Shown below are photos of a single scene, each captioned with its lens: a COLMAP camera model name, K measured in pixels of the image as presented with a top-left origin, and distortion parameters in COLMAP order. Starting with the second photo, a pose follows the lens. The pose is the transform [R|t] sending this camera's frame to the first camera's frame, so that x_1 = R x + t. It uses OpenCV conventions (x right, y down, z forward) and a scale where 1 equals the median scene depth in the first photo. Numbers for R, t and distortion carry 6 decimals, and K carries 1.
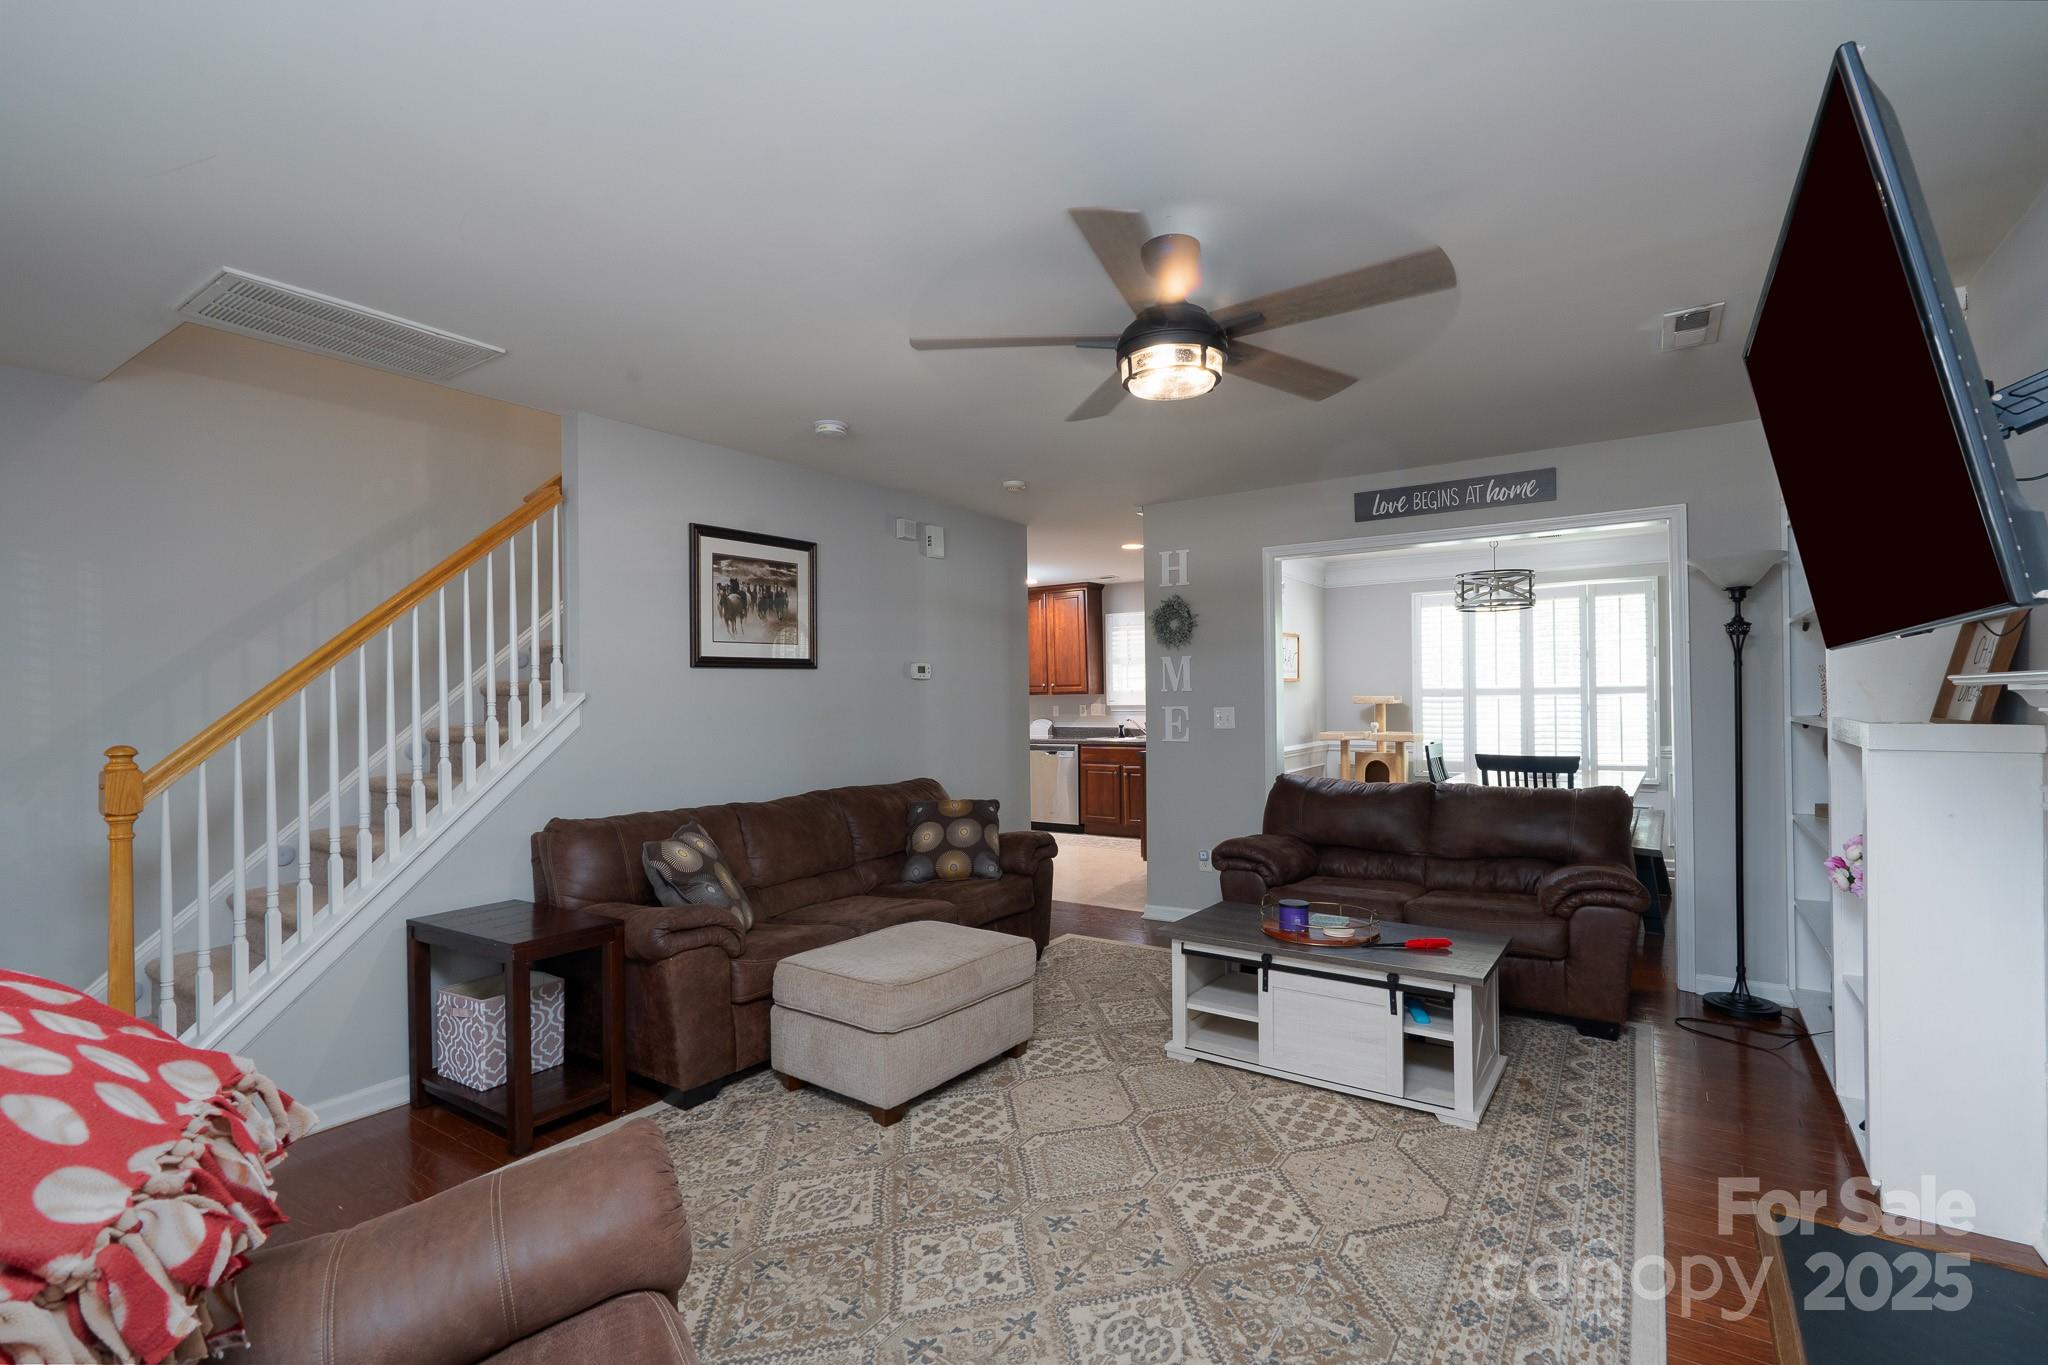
lens RADIAL K [[950.9, 0, 977.8], [0, 950.9, 707.9], [0, 0, 1]] dist [0.017597, 0.000034]
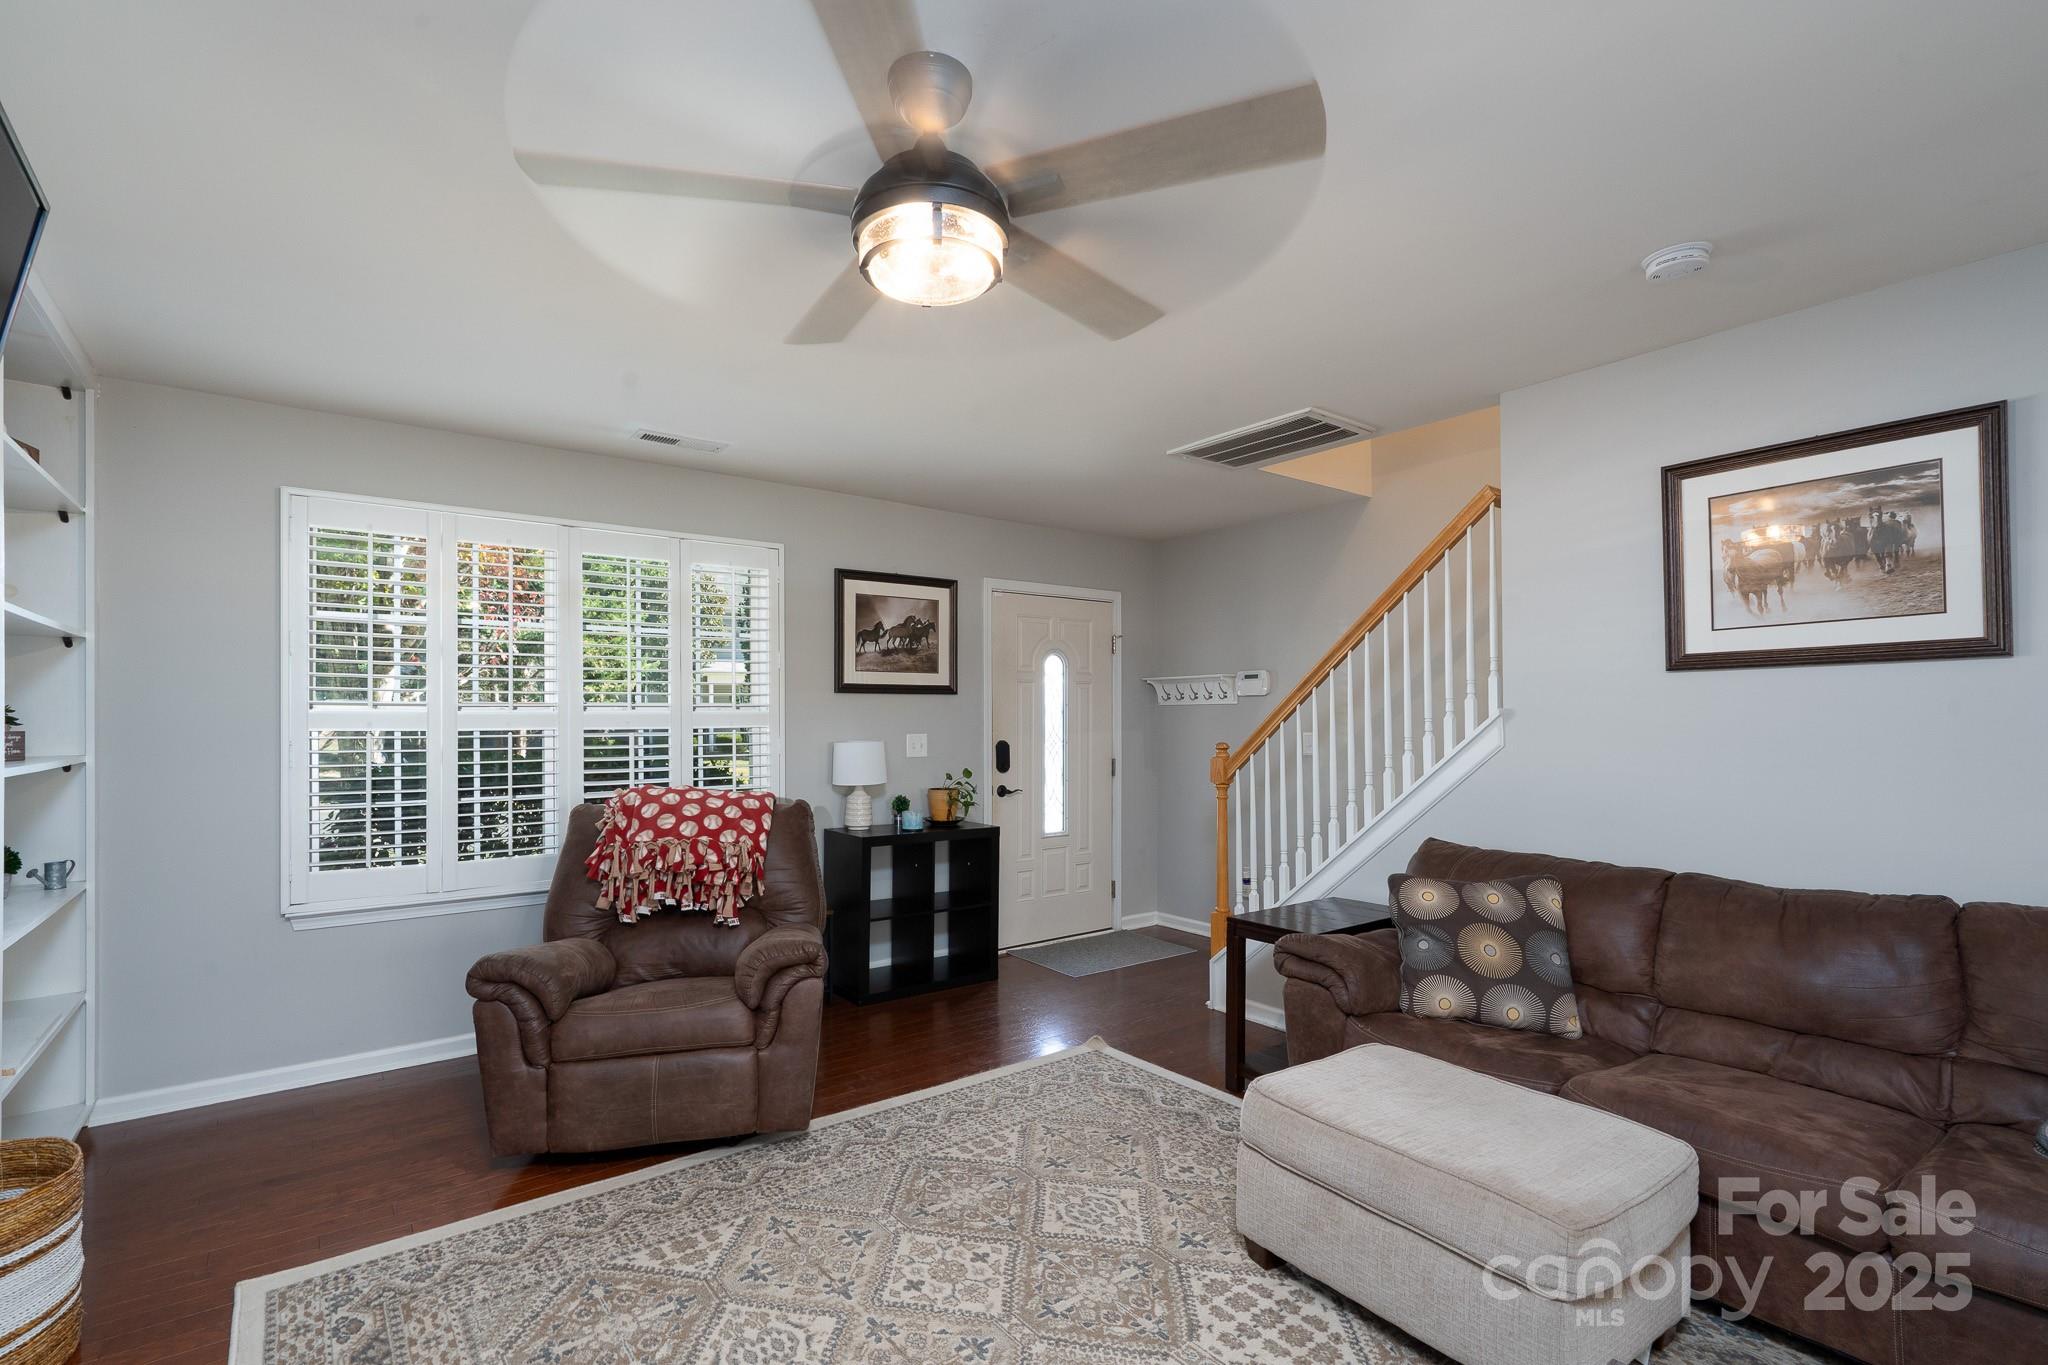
lens RADIAL K [[950.9, 0, 1015.1], [0, 950.9, 689.4], [0, 0, 1]] dist [0.017597, 0.000034]
pose [[-0.288092, -0.019711, -0.957400, 0.711737], [-0.007505, 0.999804, -0.018326, -0.016538], [0.957573, 0.001905, -0.288183, 1.015858]]
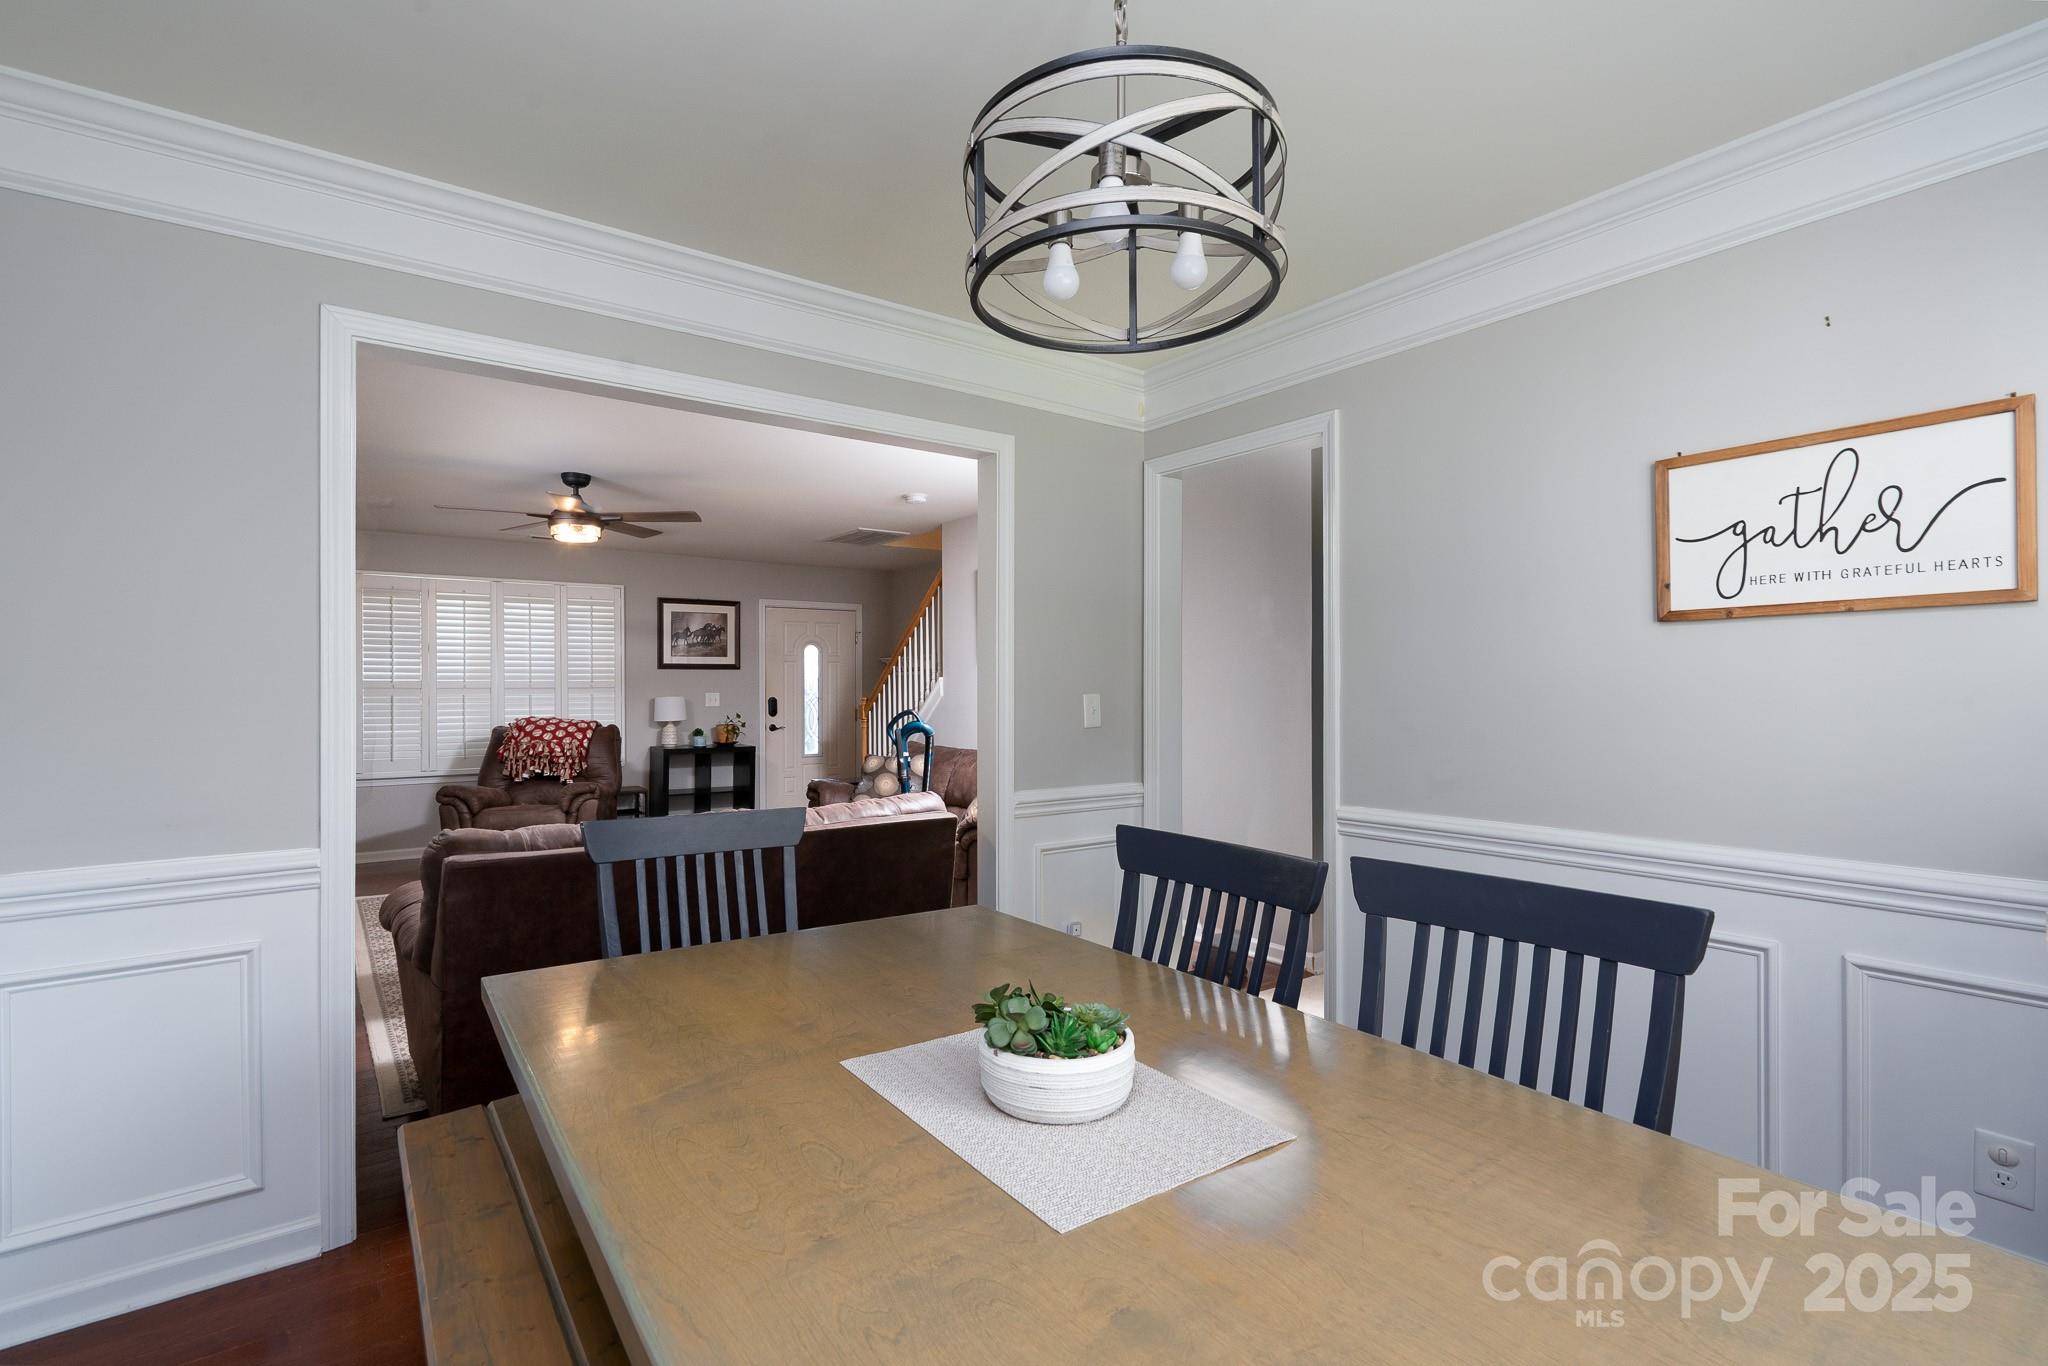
lens RADIAL K [[950.9, 0, 1027.3], [0, 950.9, 677.4], [0, 0, 1]] dist [0.017597, 0.000034]
pose [[-0.289780, -0.000657, -0.957093, 1.180976], [-0.009145, 0.999956, 0.002083, -0.022511], [0.957050, 0.009356, -0.289774, 1.577450]]
